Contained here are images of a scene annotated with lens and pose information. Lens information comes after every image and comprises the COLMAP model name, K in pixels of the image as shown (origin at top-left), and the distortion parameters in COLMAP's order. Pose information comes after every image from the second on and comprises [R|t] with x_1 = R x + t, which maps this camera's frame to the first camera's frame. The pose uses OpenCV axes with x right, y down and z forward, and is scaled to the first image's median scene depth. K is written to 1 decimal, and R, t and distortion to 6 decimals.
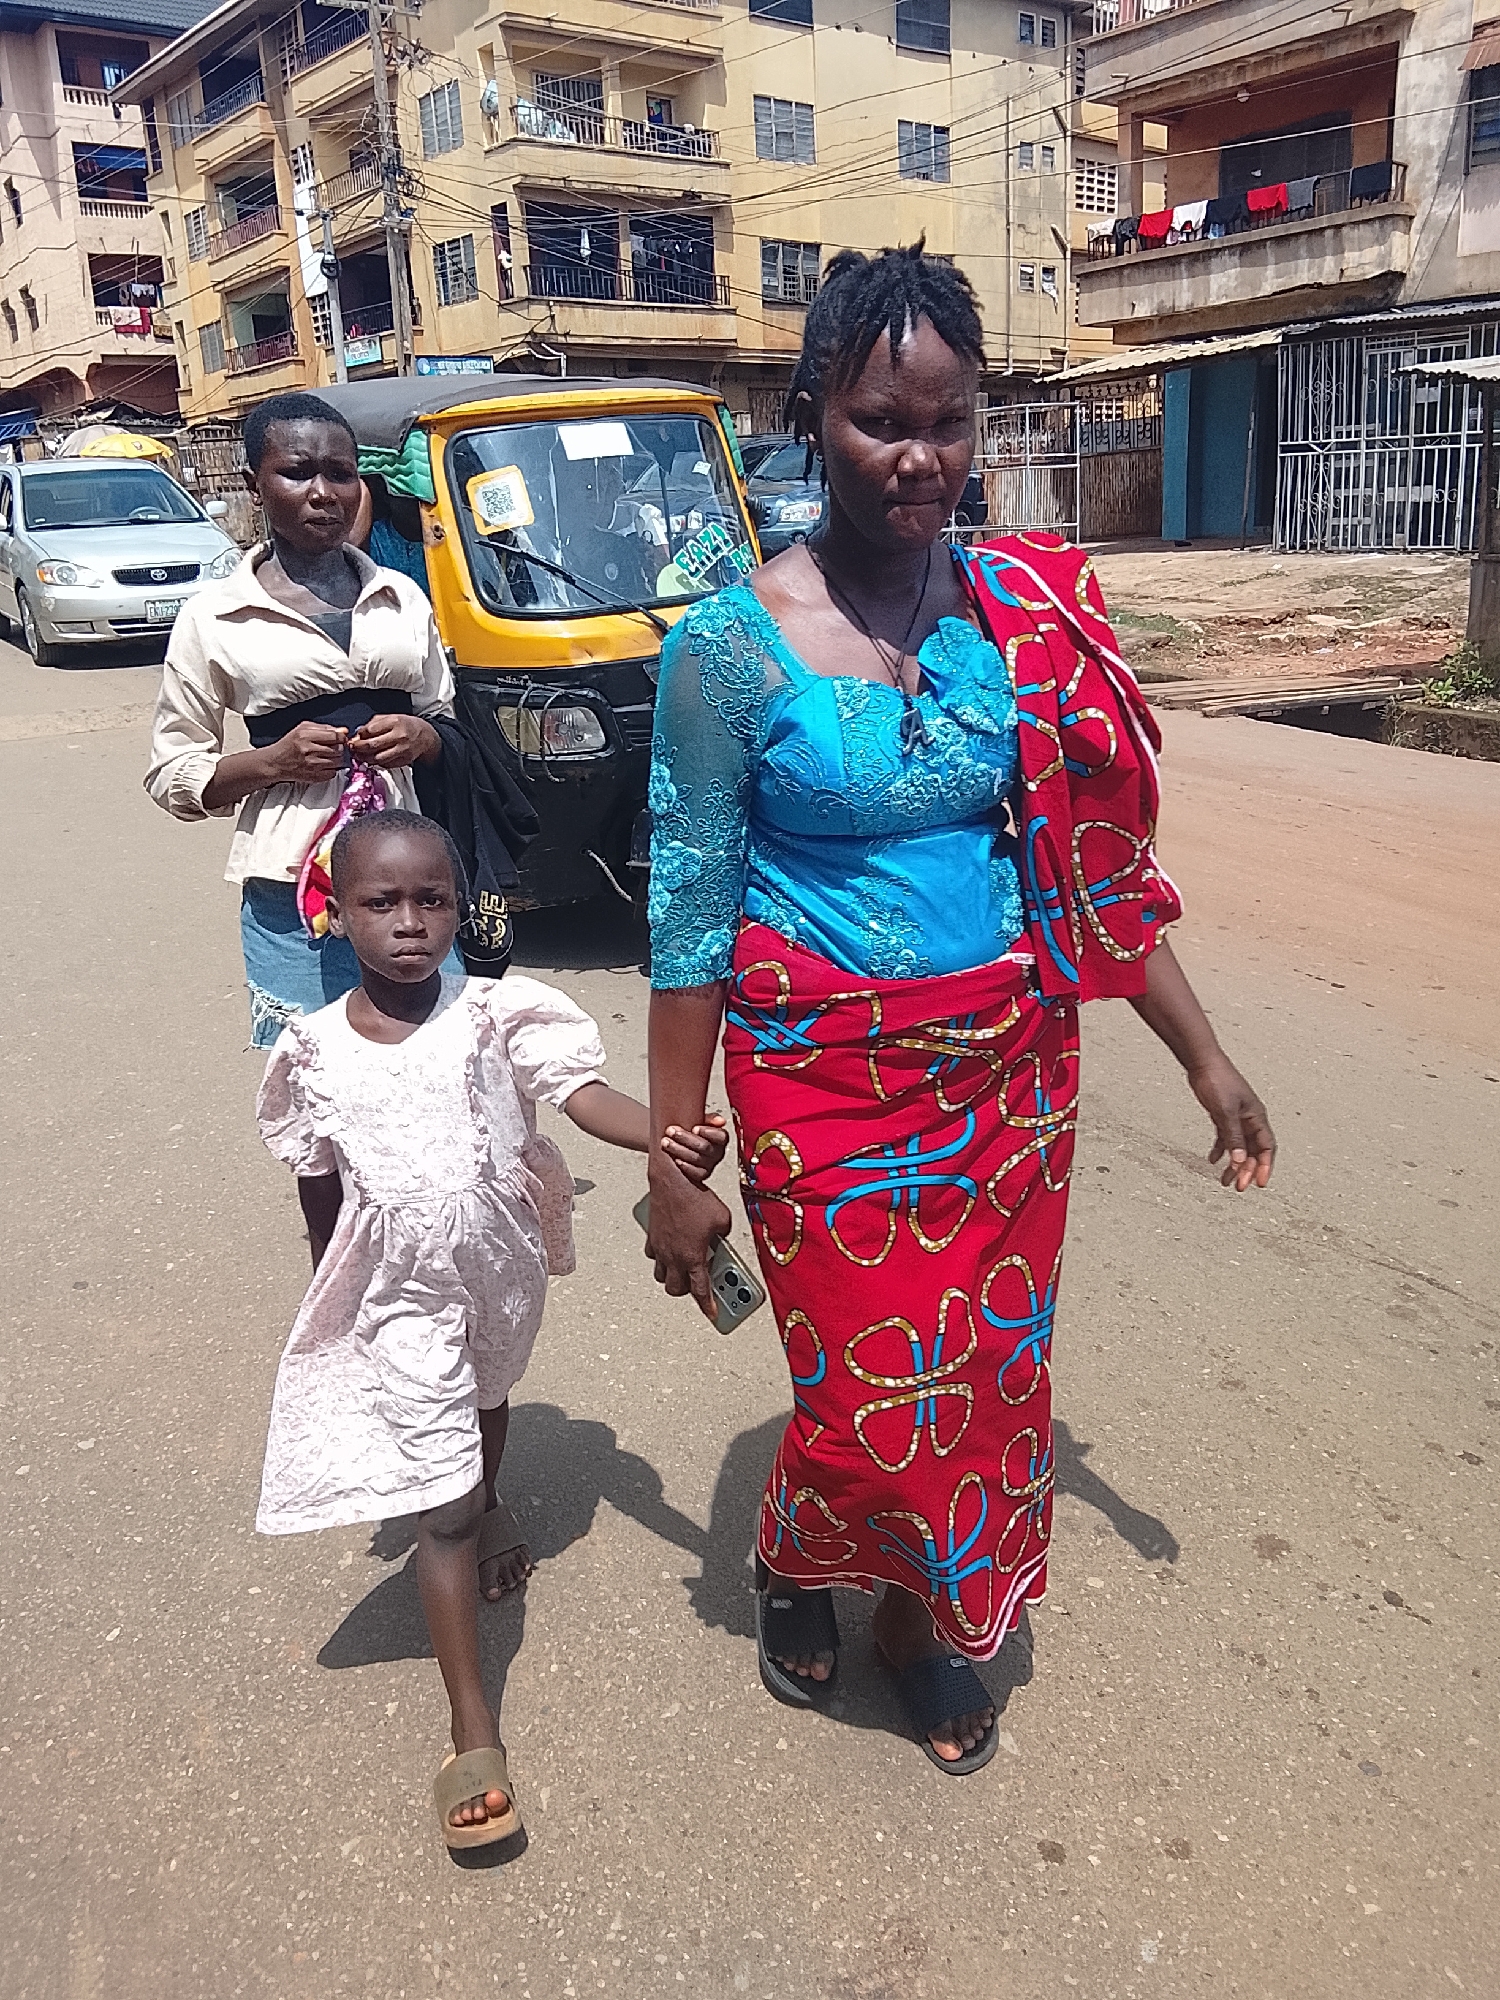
lens RADIAL K [[1608.5, 0, 683.3], [0, 1608.5, 1006.1], [0, 0, 1]] dist [0.001262, -0.002327]
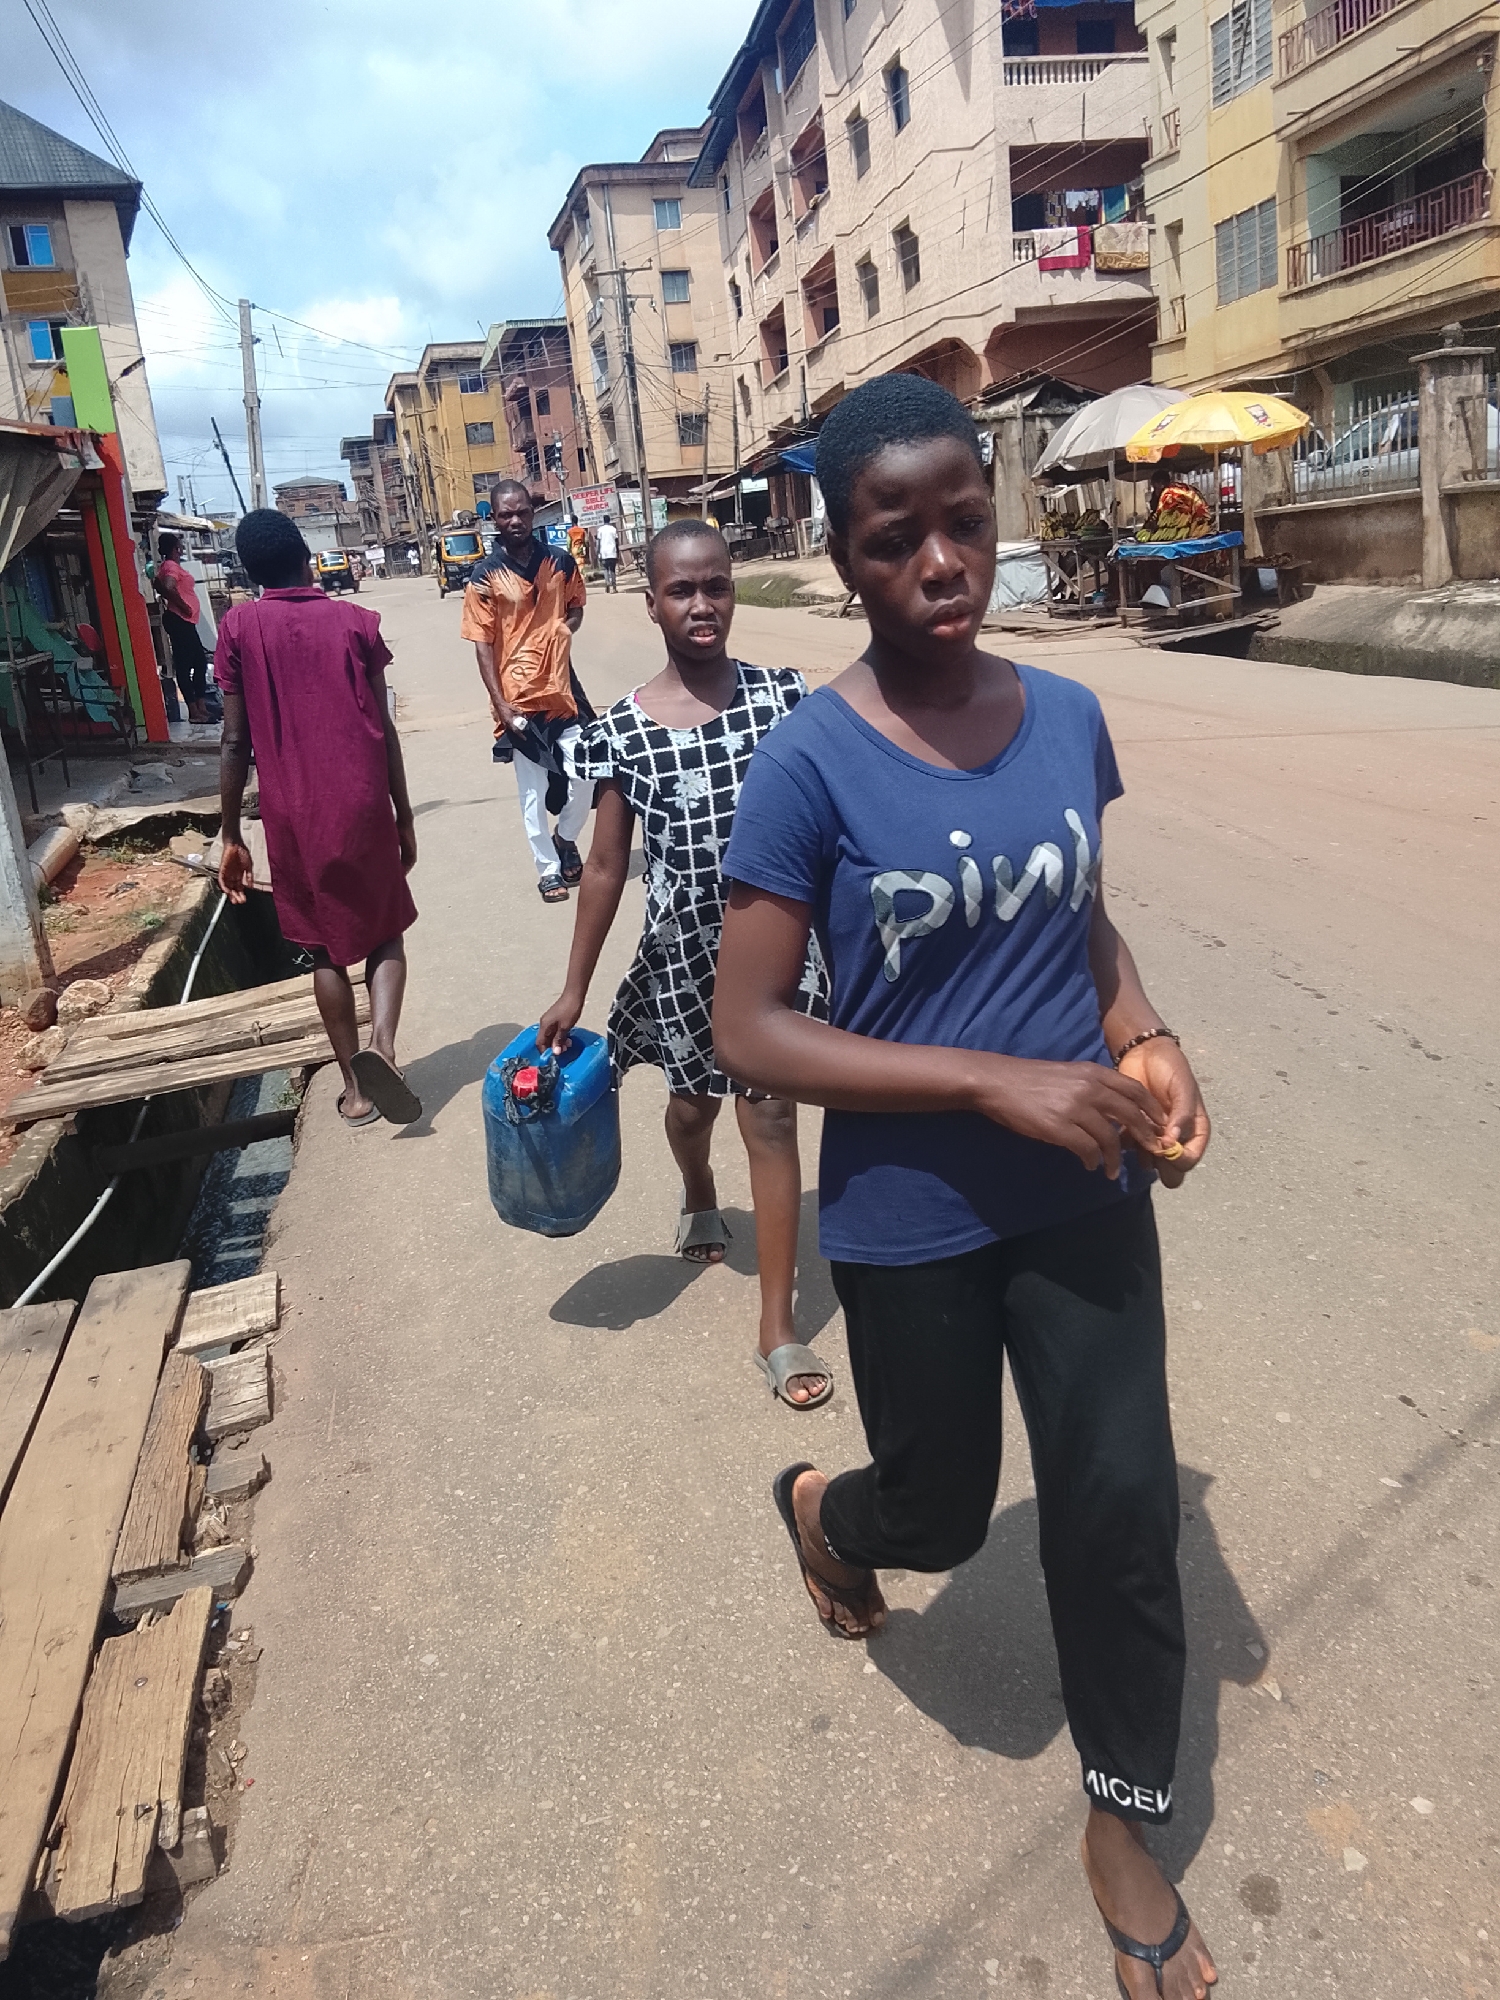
lens RADIAL K [[1608.5, 0, 683.3], [0, 1608.5, 1006.1], [0, 0, 1]] dist [0.001262, -0.002327]
pose [[0.905790, 0.053099, -0.420386, -0.224801], [-0.056492, 0.998393, 0.004387, -0.141740], [0.419944, 0.019774, 0.907335, 0.423108]]
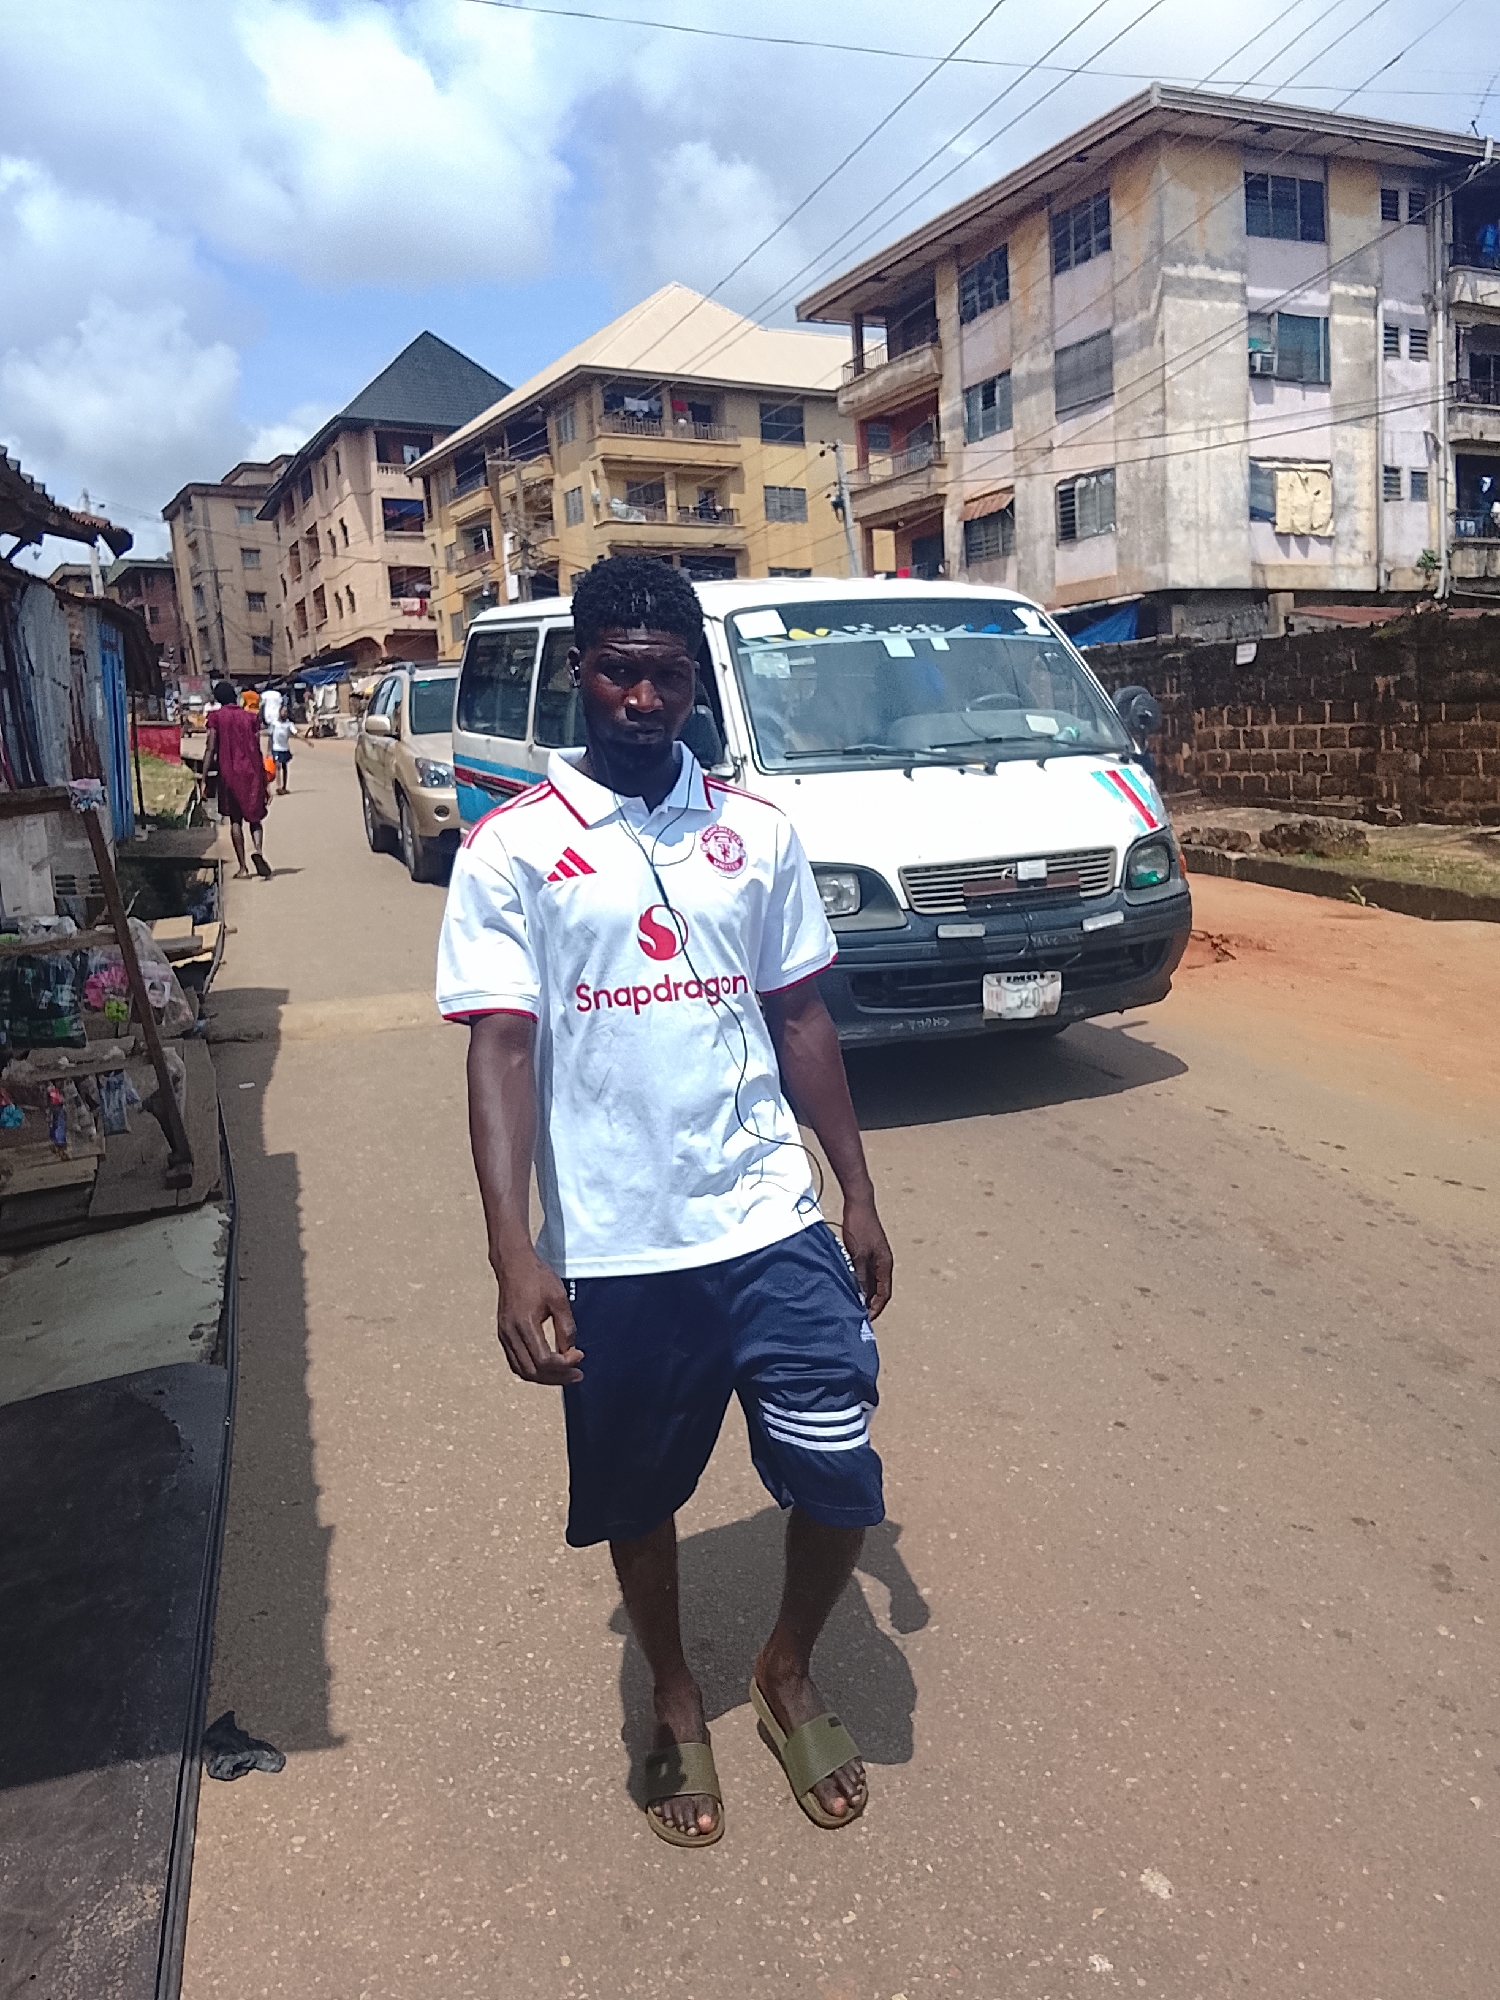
lens RADIAL K [[1457.1, 0, 750.0], [0, 1457.1, 1000.0], [0, 0, 1]] dist [0.089405, 0.000160]
pose [[0.992583, 0.025337, -0.118901, 0.178044], [-0.039433, 0.992261, -0.117740, 0.117018], [0.114997, 0.121555, 0.985901, -0.357319]]
